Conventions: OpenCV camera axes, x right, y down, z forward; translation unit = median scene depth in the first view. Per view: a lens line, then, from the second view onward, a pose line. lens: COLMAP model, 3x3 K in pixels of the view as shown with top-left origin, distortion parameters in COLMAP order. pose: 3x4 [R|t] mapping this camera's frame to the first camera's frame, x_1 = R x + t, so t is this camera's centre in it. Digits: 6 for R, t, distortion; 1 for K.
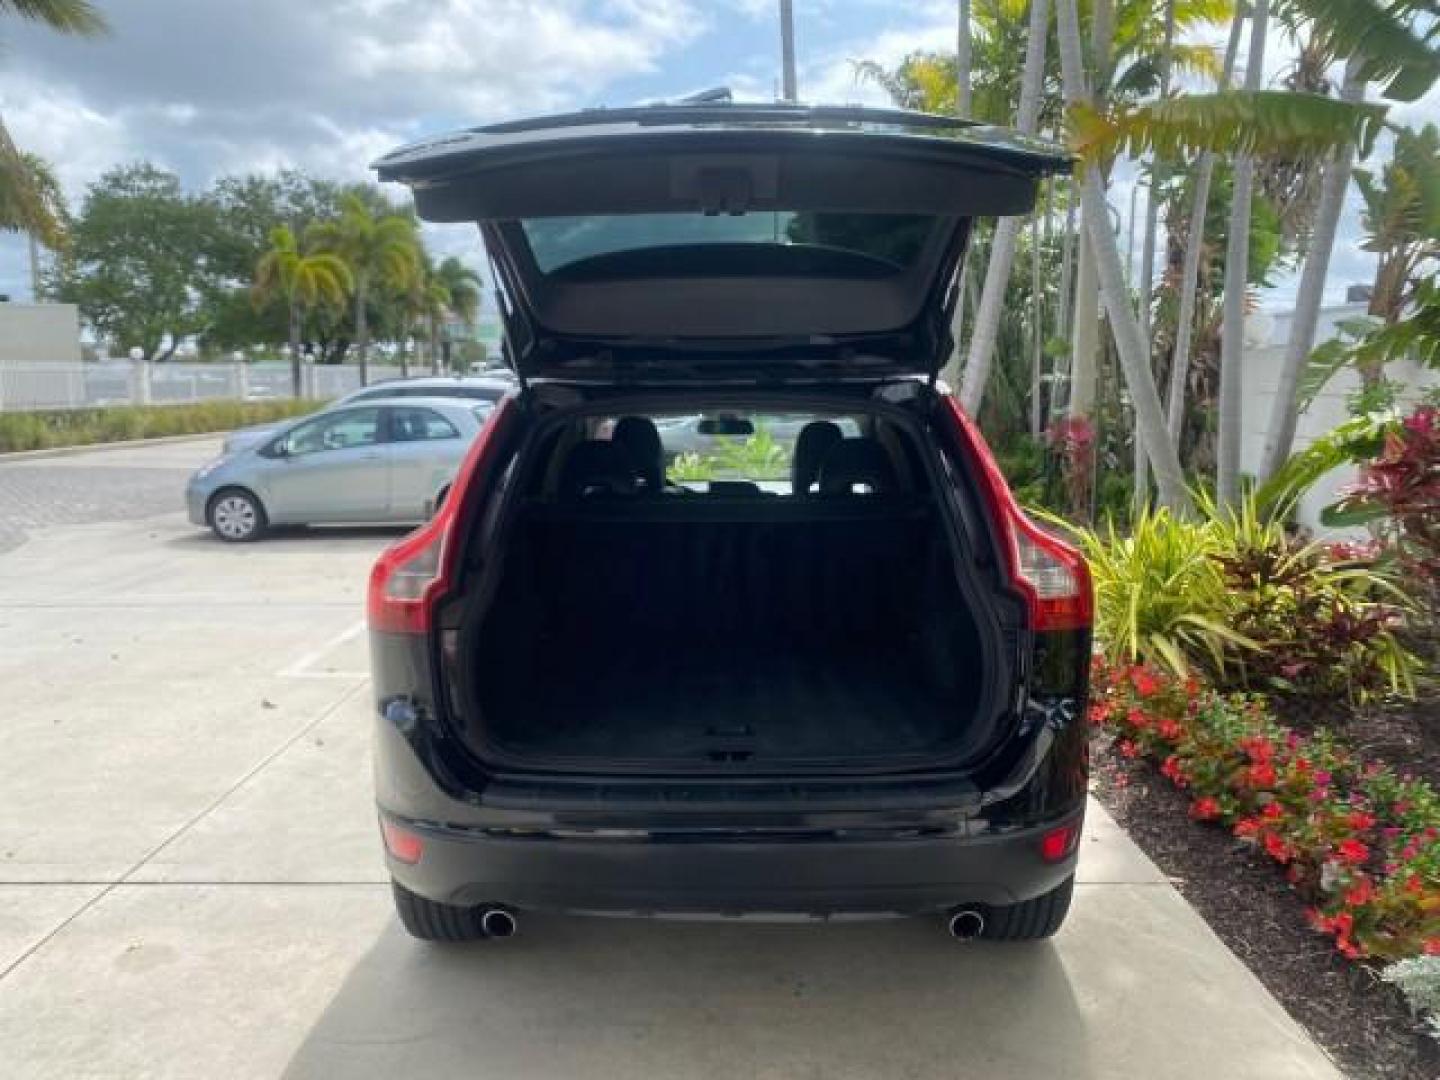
lens RADIAL K [[1120.7, 0, 713.5], [0, 1120.7, 535.6], [0, 0, 1]] dist [0.001707, 0.001516]
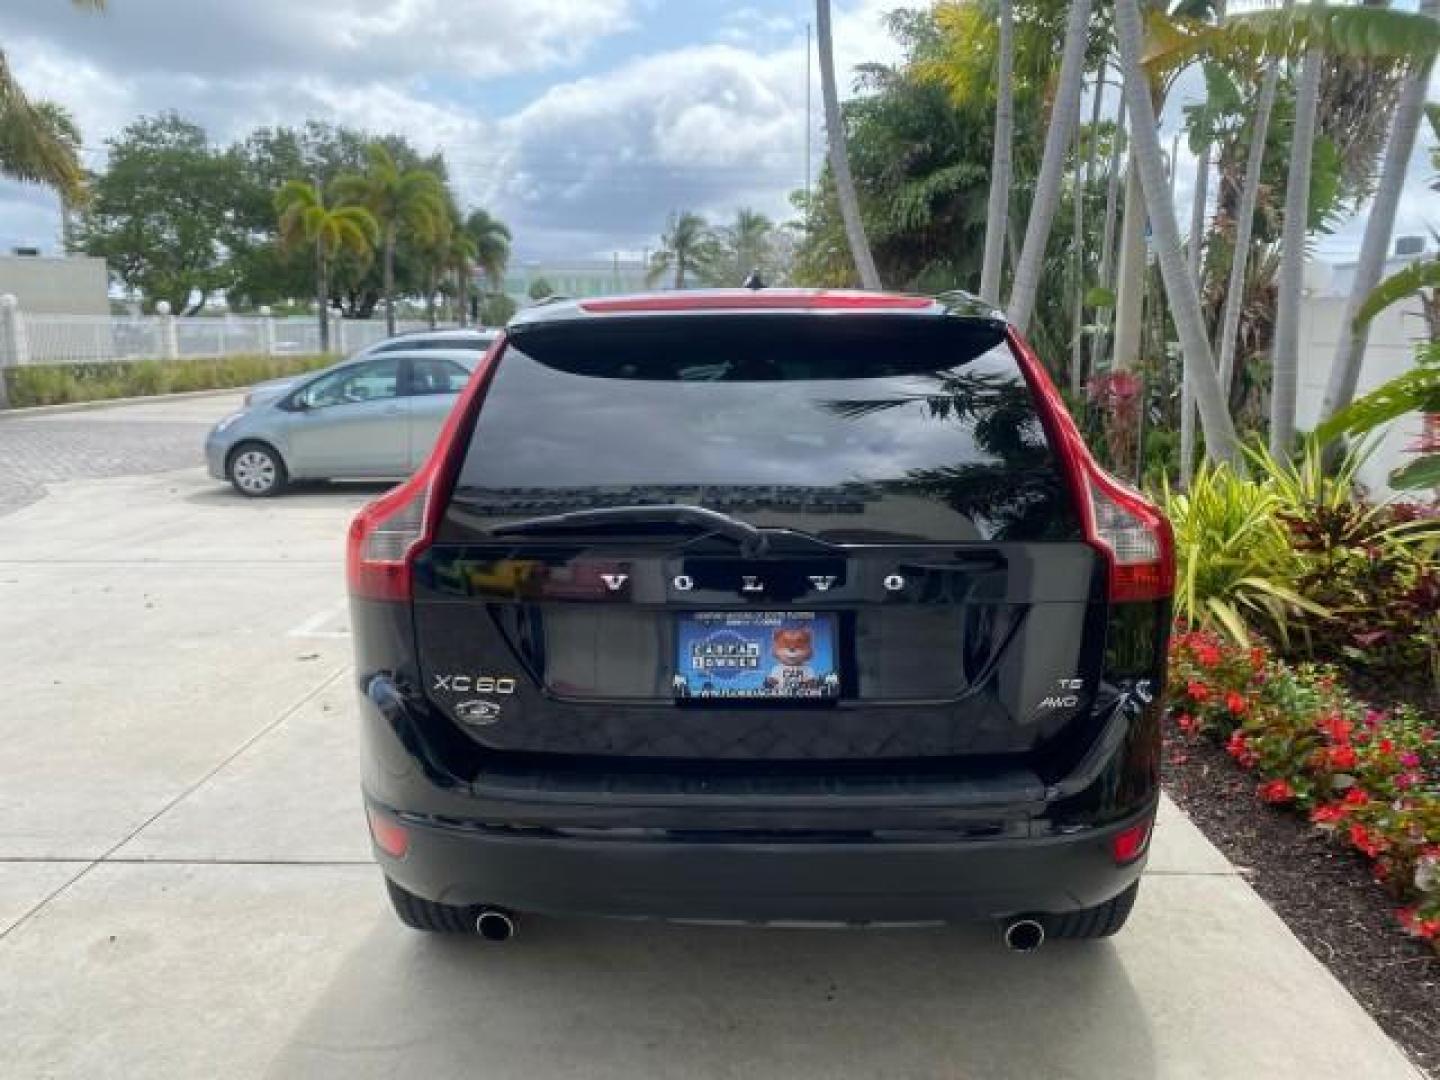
lens RADIAL K [[1117.9, 0, 717.2], [0, 1117.9, 535.4], [0, 0, 1]] dist [0.005800, -0.004952]
pose [[0.999735, 0.004529, -0.022579, 0.000730], [-0.003661, 0.999259, 0.038328, 0.000439], [0.022736, -0.038235, 0.999010, 0.027247]]
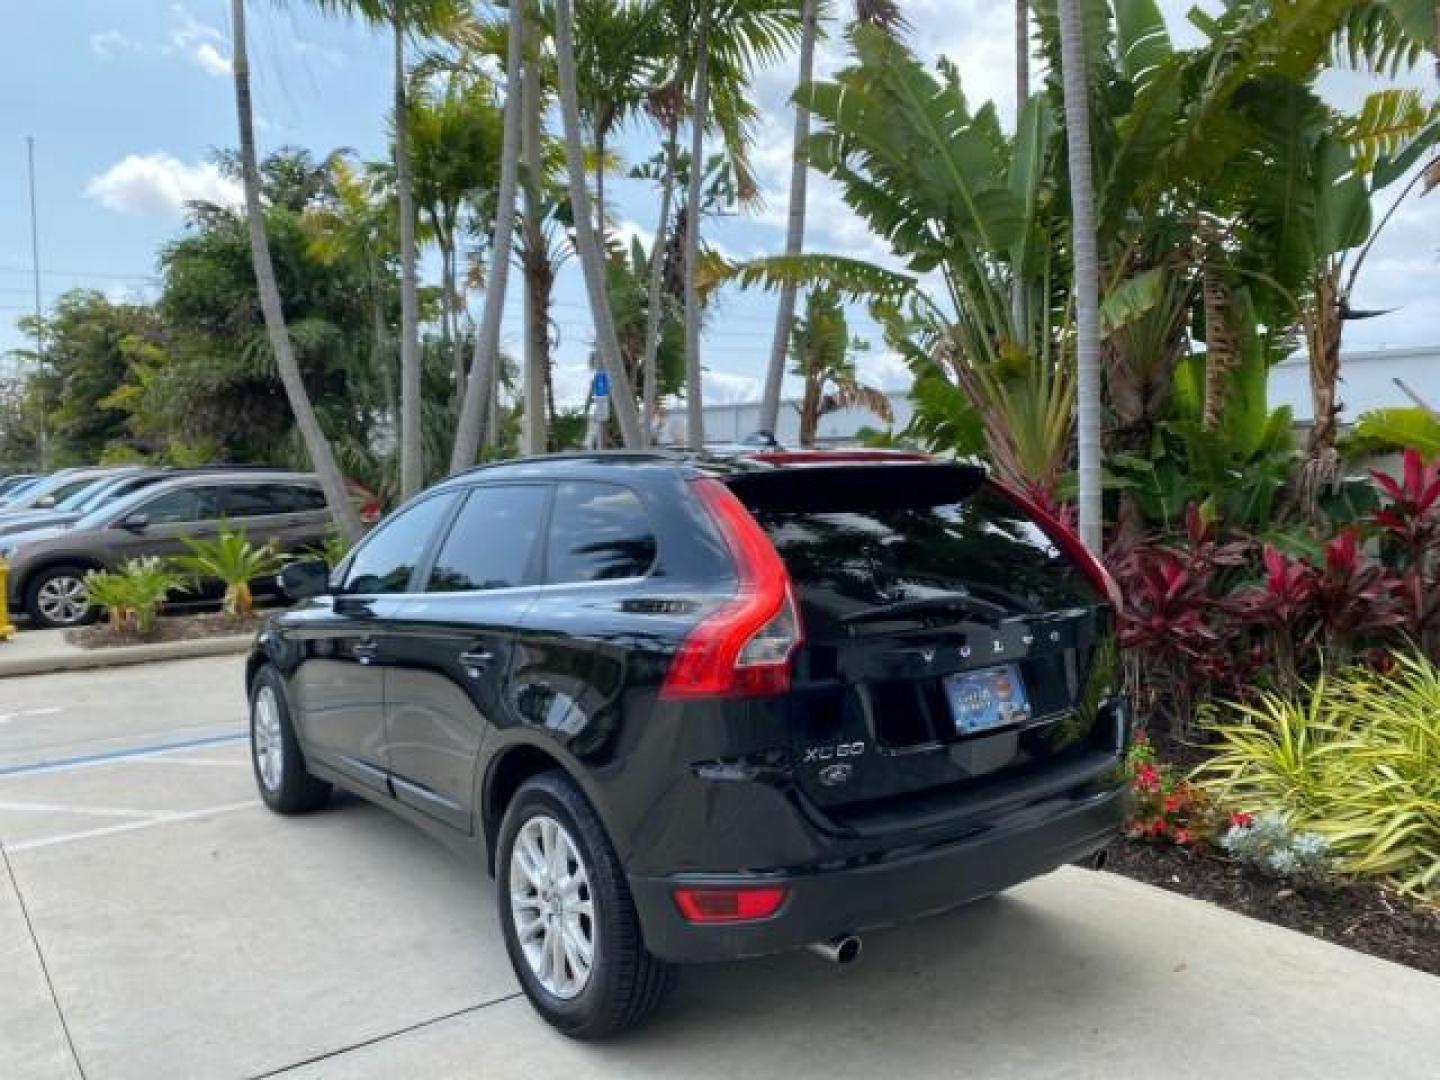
lens RADIAL K [[1105.2, 0, 716.7], [0, 1105.2, 550.7], [0, 0, 1]] dist [0.009631, 0.001100]
pose [[0.795313, -0.041171, 0.604799, -0.192842], [0.084835, 0.995432, -0.043795, -0.001597], [-0.600234, 0.086139, 0.795173, 0.036435]]
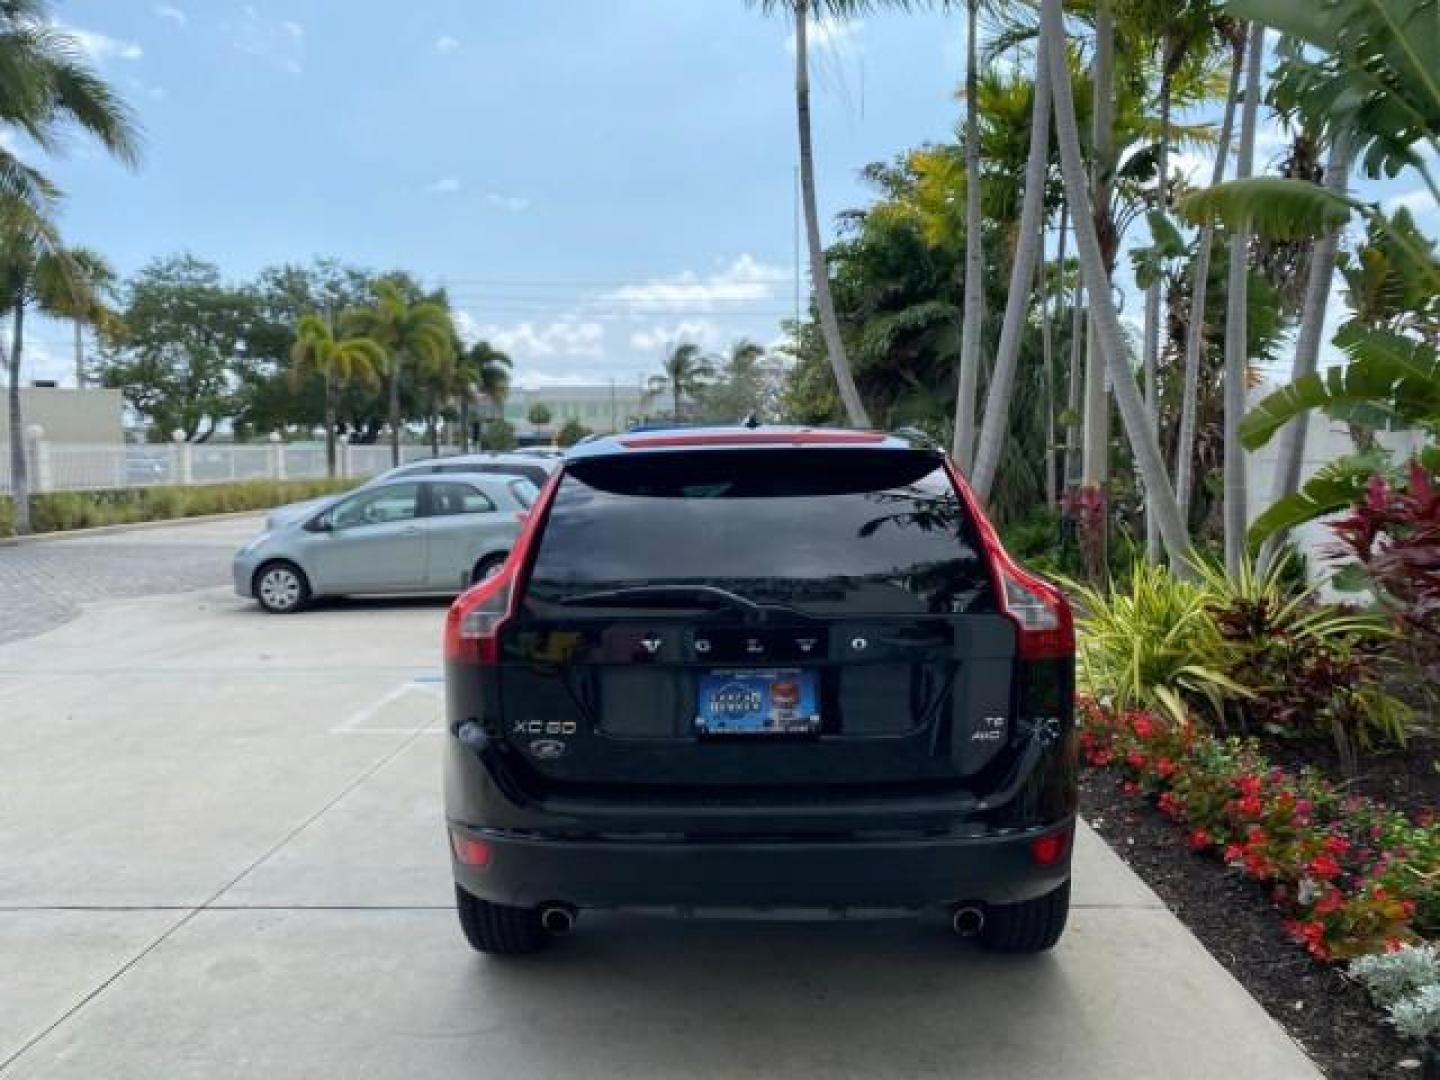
lens RADIAL K [[1117.9, 0, 717.2], [0, 1117.9, 535.4], [0, 0, 1]] dist [0.005800, -0.004952]
pose [[0.999801, -0.007900, -0.018321, -0.000951], [0.006643, 0.997685, -0.067685, 0.006929], [0.018813, 0.067550, 0.997539, -0.032996]]
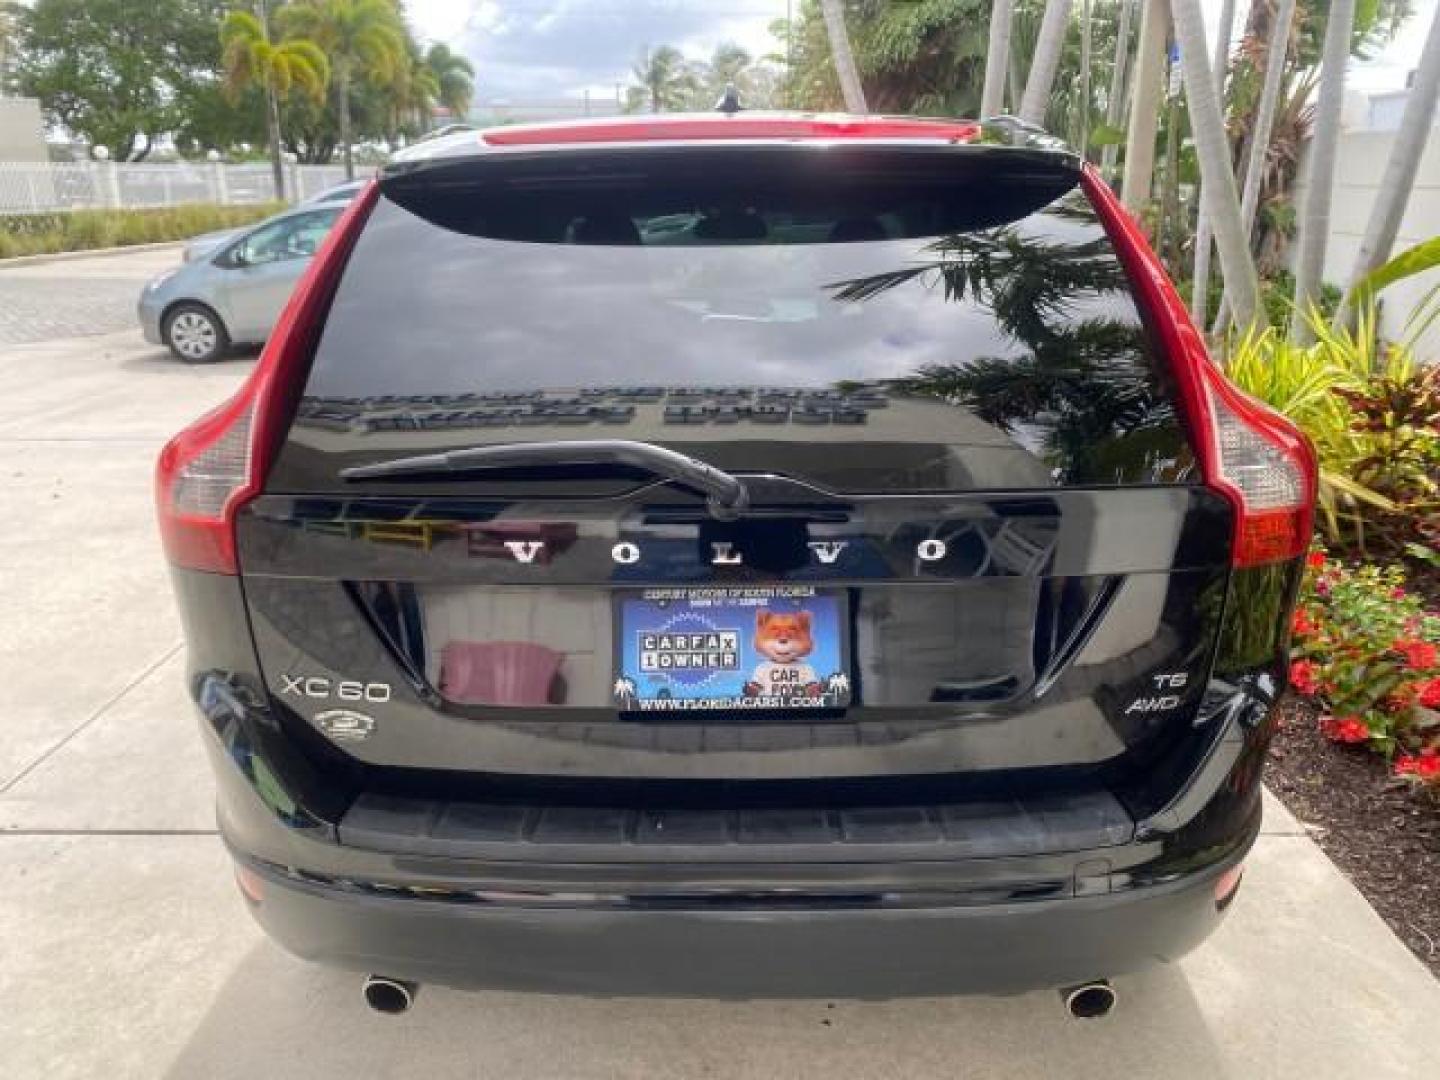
lens RADIAL K [[1117.9, 0, 717.2], [0, 1117.9, 535.4], [0, 0, 1]] dist [0.005800, -0.004952]
pose [[0.999978, -0.003456, -0.005720, 0.002050], [0.004368, 0.985771, 0.168040, -0.007050], [0.005058, -0.168061, 0.985764, 0.081456]]
